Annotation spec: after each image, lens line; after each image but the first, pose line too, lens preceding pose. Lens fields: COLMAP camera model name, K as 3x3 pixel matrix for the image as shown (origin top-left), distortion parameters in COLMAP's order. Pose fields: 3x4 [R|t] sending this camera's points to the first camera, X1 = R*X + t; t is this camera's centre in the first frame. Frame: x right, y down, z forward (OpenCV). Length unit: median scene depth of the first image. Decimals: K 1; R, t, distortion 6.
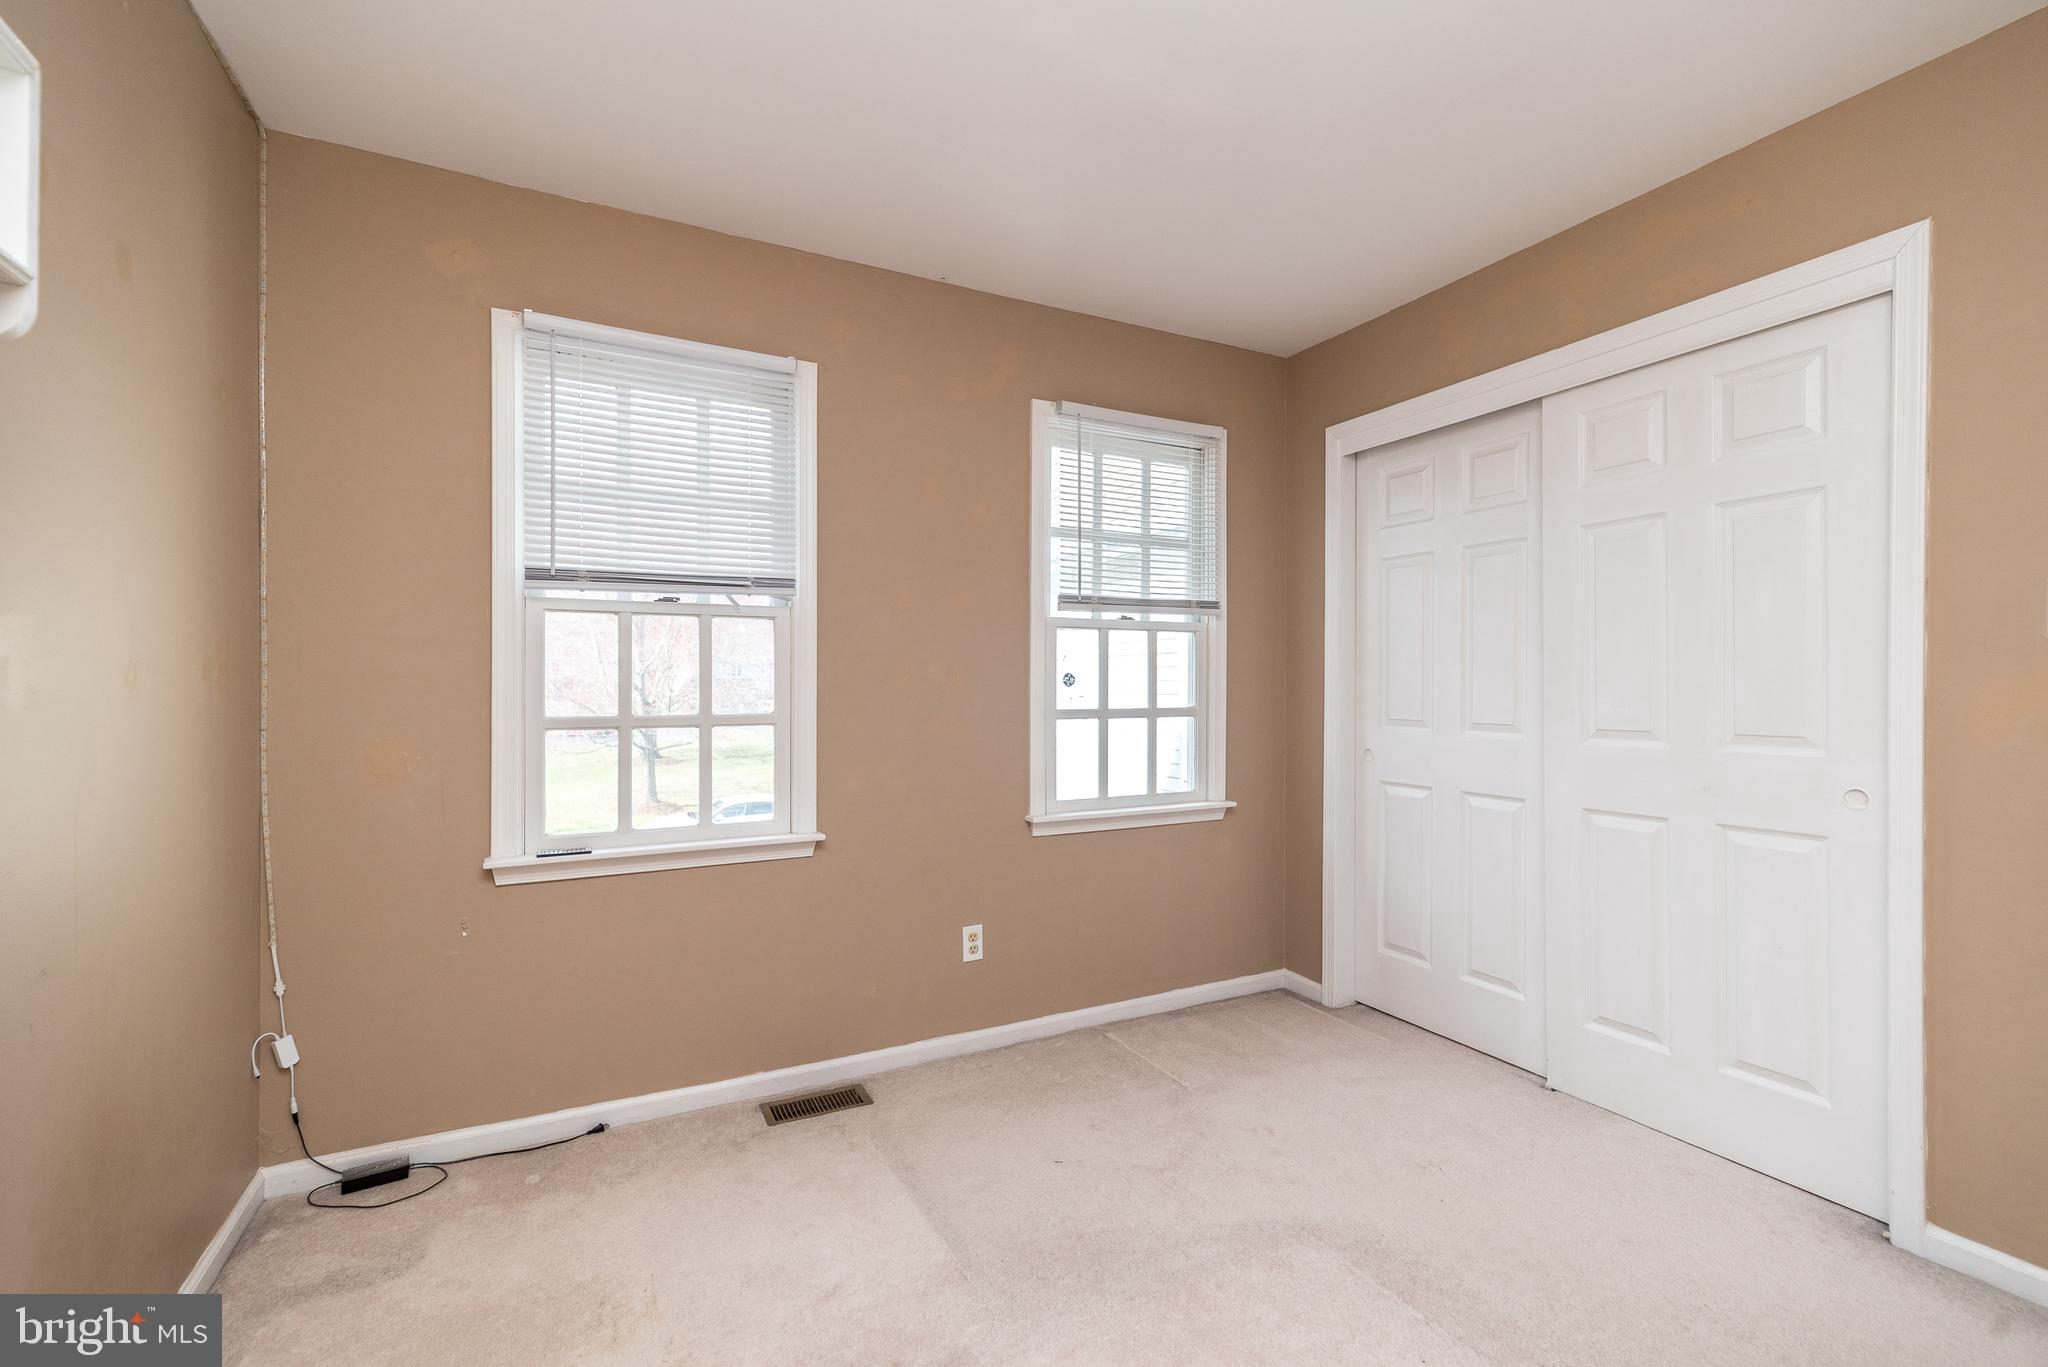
lens RADIAL K [[862.2, 0, 1024.0], [0, 862.2, 683.5], [0, 0, 1]] dist [-0.001640, 0.000005]
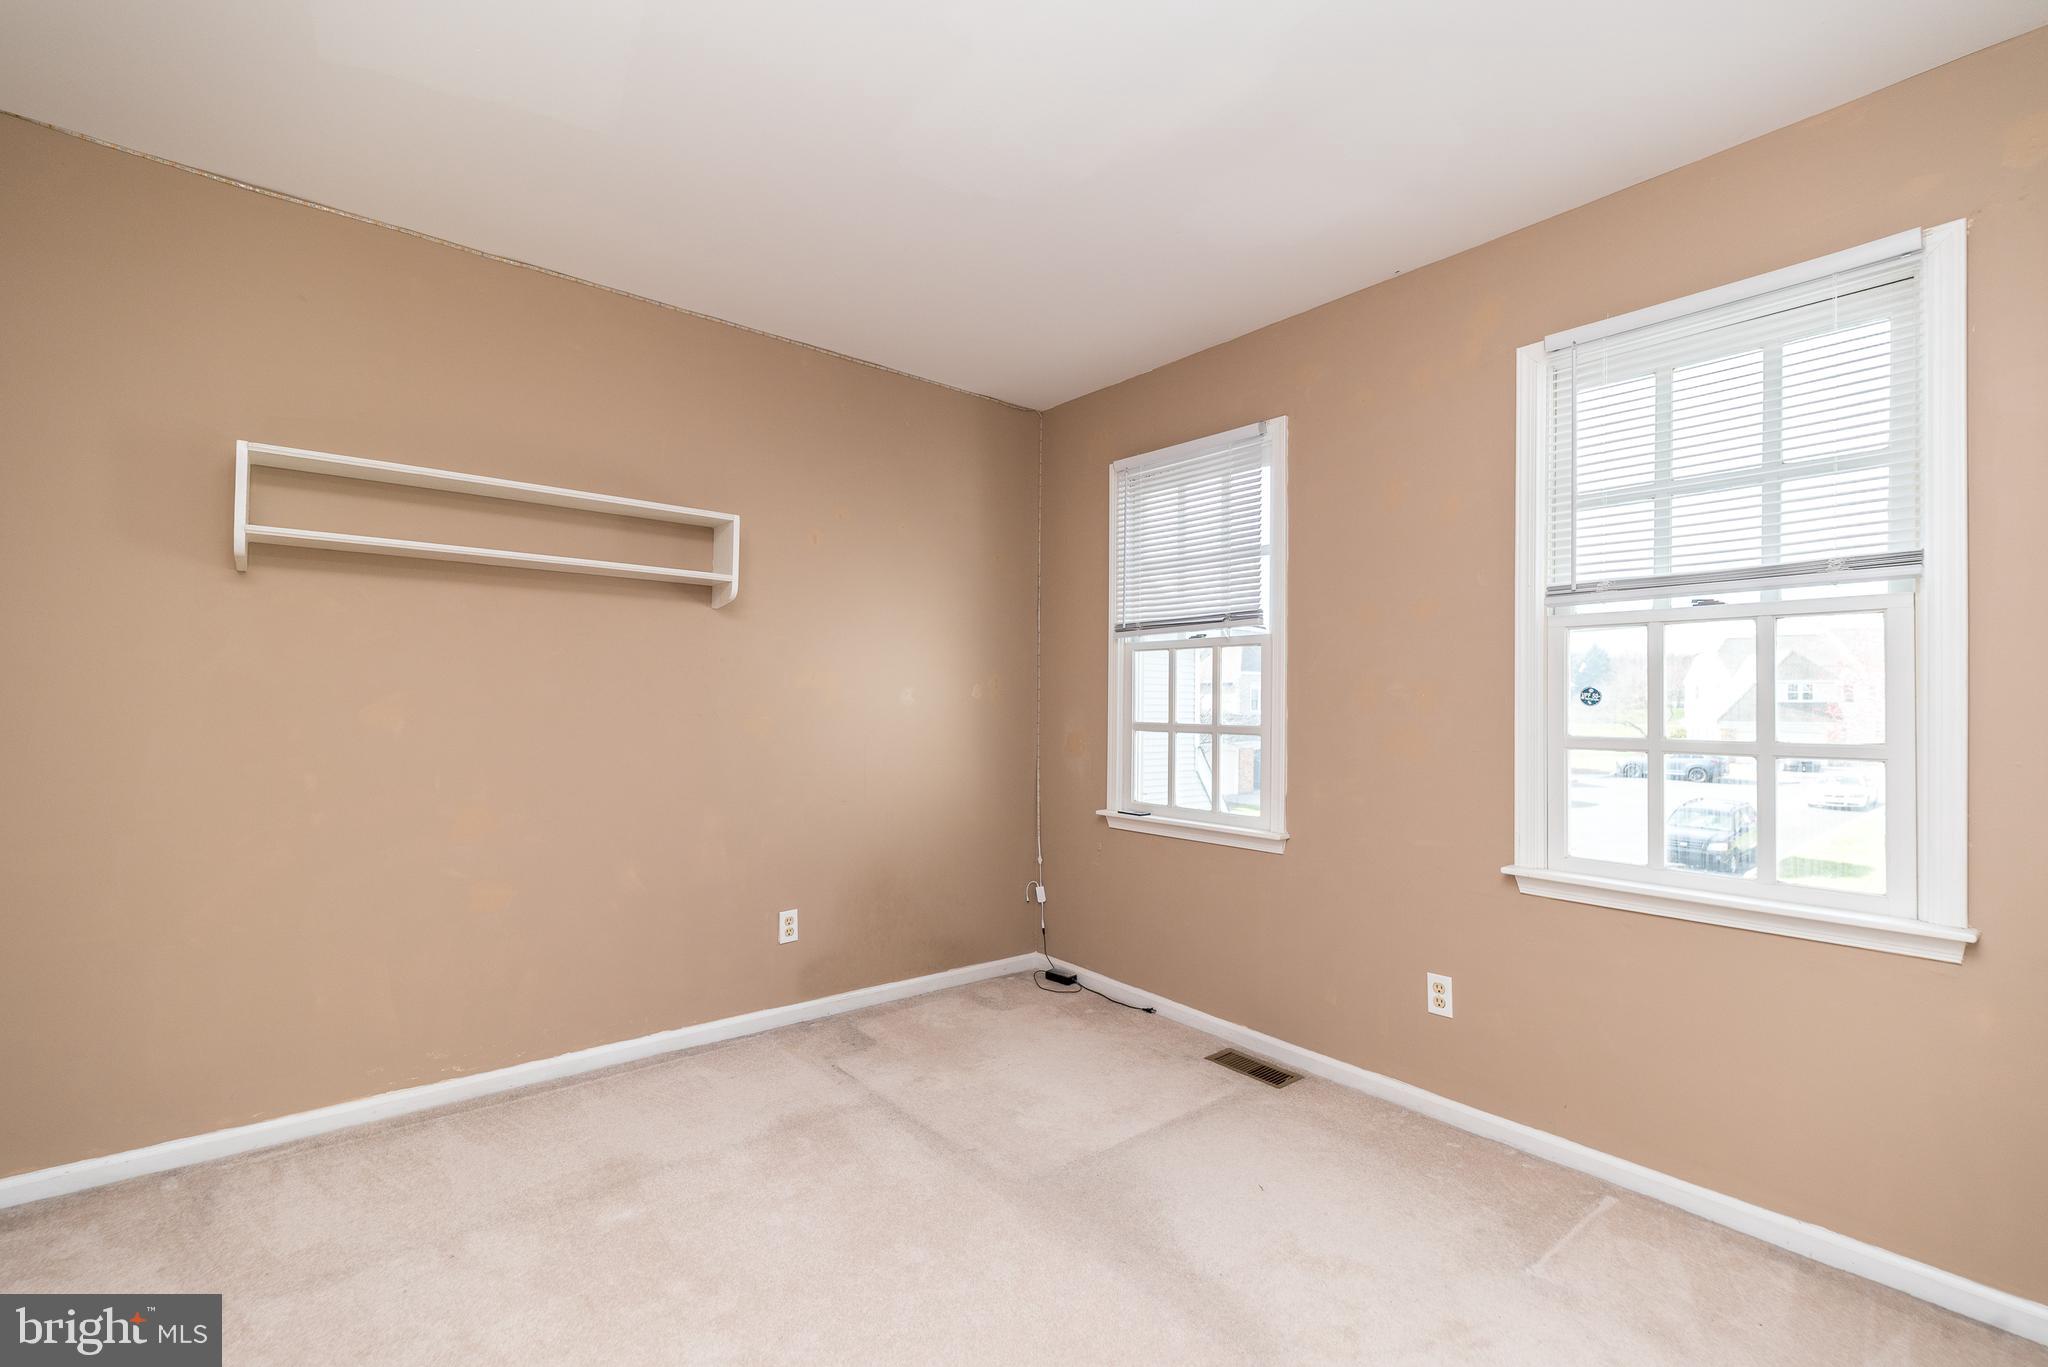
lens RADIAL K [[899.6, 0, 1020.9], [0, 899.6, 684.2], [0, 0, 1]] dist [0.008719, -0.000419]
pose [[0.208164, -0.014628, -0.977985, 0.828636], [-0.004178, 0.999866, -0.015845, -0.000644], [0.978085, 0.007385, 0.208075, 0.421473]]
